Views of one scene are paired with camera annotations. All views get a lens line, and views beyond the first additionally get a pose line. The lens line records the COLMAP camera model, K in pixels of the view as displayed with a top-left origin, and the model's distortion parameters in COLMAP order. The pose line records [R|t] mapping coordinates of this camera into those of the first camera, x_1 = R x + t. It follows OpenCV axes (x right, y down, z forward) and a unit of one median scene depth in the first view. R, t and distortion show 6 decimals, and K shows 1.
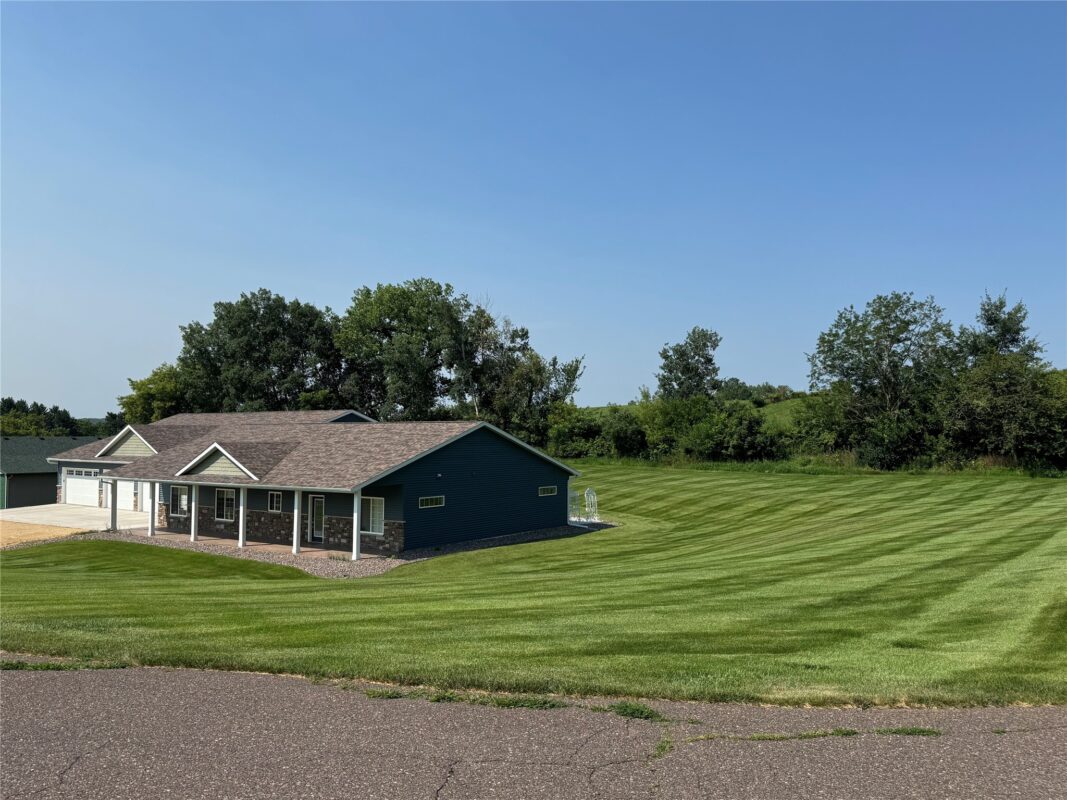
lens RADIAL K [[920.0, 0, 533.5], [0, 920.0, 400.0], [0, 0, 1]] dist [-0.003116, -0.006357]
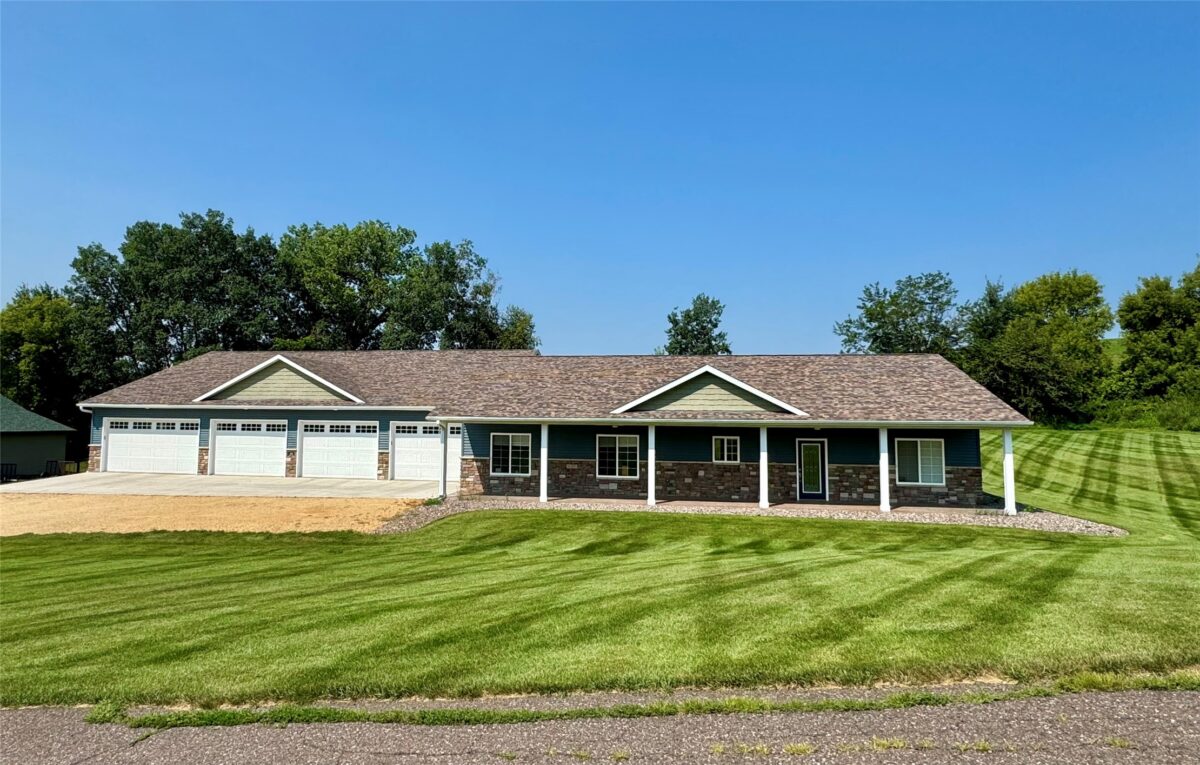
lens RADIAL K [[819.9, 0, 600.0], [0, 819.9, 382.5], [0, 0, 1]] dist [0.004226, 0.000936]
pose [[0.900189, 0.026834, 0.434671, -0.639301], [-0.025587, 0.999635, -0.008722, 0.062102], [-0.434746, -0.003270, 0.900547, 0.426054]]
